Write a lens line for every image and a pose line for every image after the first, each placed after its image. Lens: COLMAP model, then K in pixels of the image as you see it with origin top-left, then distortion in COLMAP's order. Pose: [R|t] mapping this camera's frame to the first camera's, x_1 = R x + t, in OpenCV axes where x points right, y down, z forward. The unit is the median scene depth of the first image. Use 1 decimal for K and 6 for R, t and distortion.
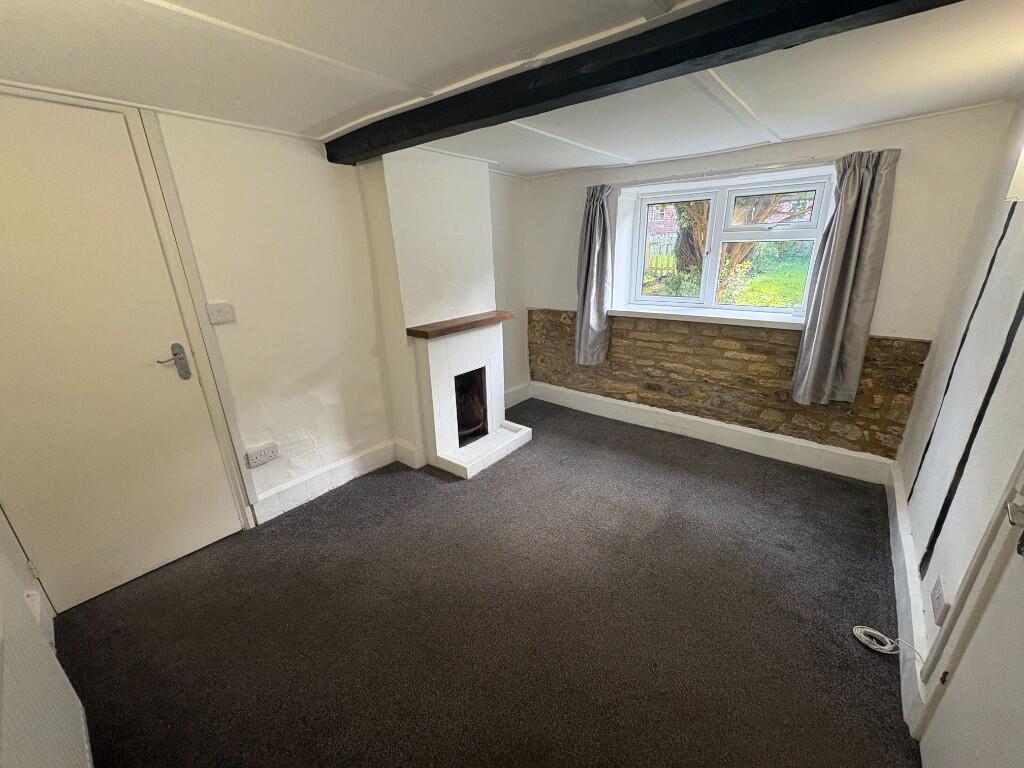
lens RADIAL K [[408.3, 0, 513.3], [0, 408.3, 387.0], [0, 0, 1]] dist [-0.000258, 0.000045]
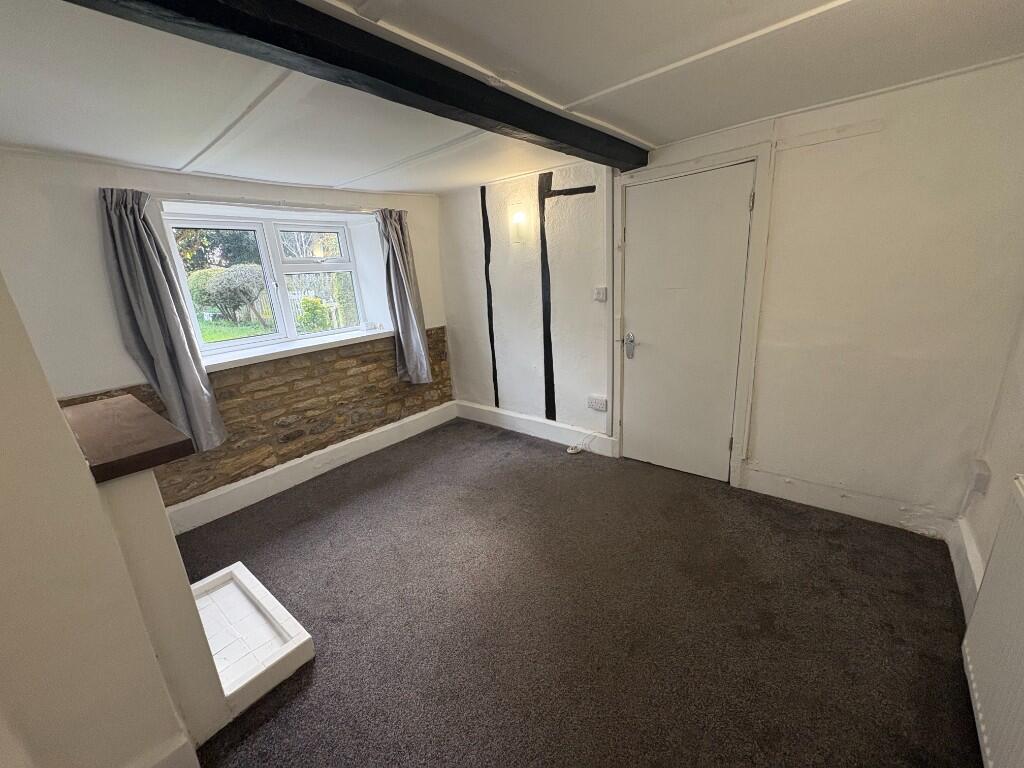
lens RADIAL K [[408.3, 0, 513.6], [0, 408.3, 386.6], [0, 0, 1]] dist [-0.000258, 0.000045]
pose [[0.008116, -0.250942, 0.967968, -0.510830], [0.384192, 0.894487, 0.228671, -0.122681], [-0.923218, 0.370030, 0.103669, 0.480473]]
